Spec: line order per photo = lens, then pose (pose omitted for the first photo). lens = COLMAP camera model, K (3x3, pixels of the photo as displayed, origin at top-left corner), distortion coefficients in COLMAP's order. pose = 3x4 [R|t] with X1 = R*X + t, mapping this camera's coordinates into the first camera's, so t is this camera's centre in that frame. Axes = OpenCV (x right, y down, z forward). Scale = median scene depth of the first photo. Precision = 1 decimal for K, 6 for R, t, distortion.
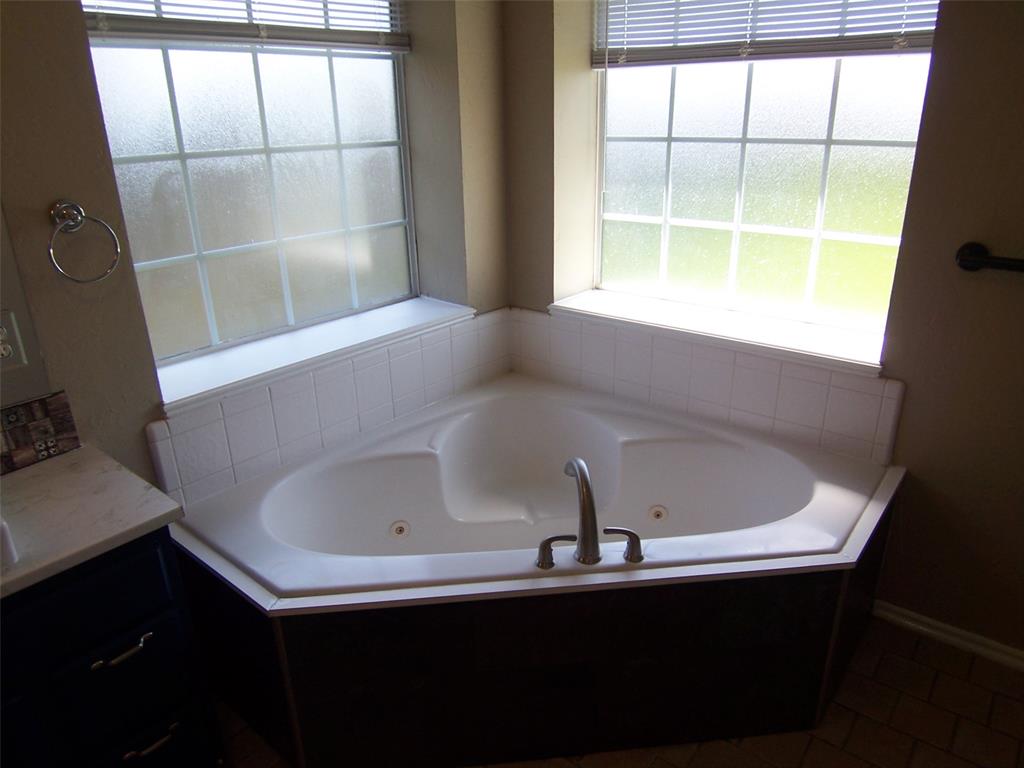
lens RADIAL K [[691.8, 0, 508.1], [0, 691.8, 389.4], [0, 0, 1]] dist [-0.008308, -0.039017]
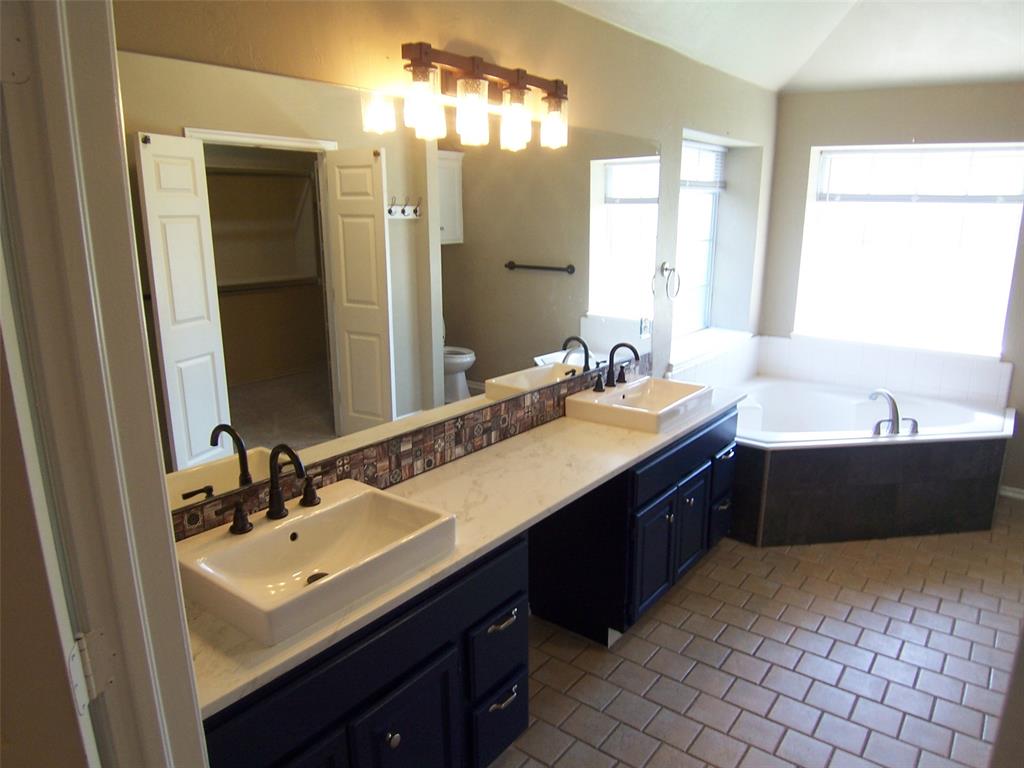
lens RADIAL K [[691.8, 0, 508.1], [0, 691.8, 389.4], [0, 0, 1]] dist [-0.008308, -0.039017]
pose [[0.998968, 0.012977, 0.043517, -1.164814], [-0.007153, 0.991302, -0.131412, 0.402731], [-0.044844, 0.130965, 0.990372, -1.051799]]
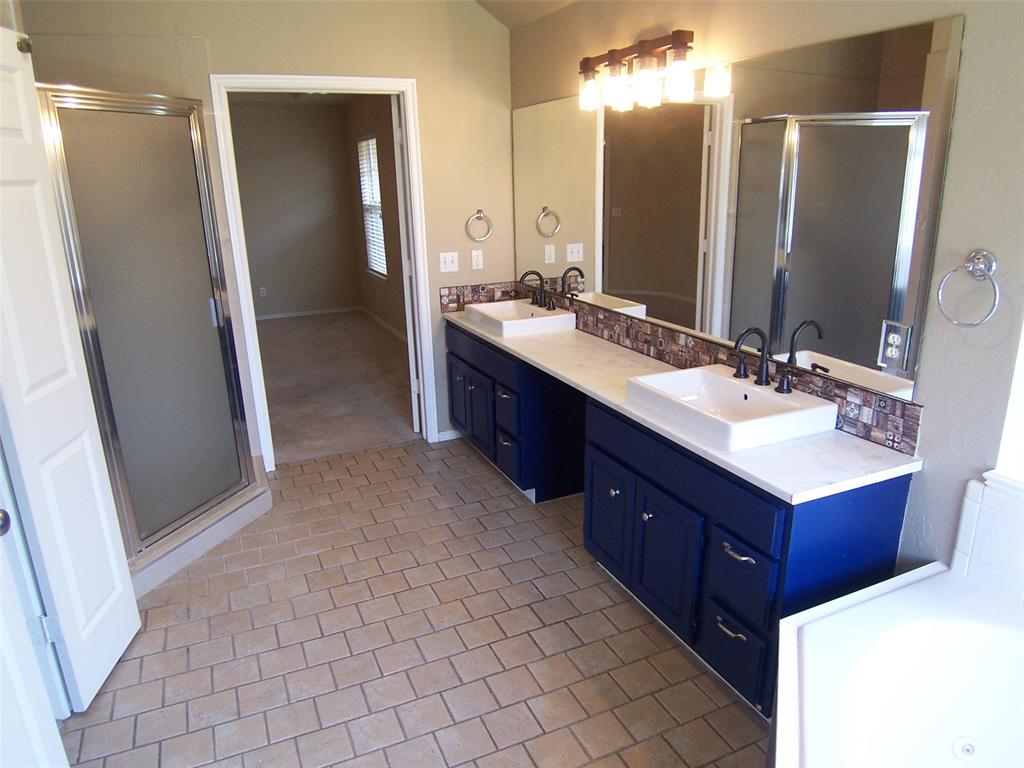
lens RADIAL K [[709.9, 0, 499.8], [0, 709.9, 387.9], [0, 0, 1]] dist [0.004600, -0.046005]
pose [[-0.444337, 0.297509, -0.845017, 0.599735], [-0.301031, 0.838816, 0.453617, -0.316399], [0.843768, 0.455935, -0.283158, 0.654163]]
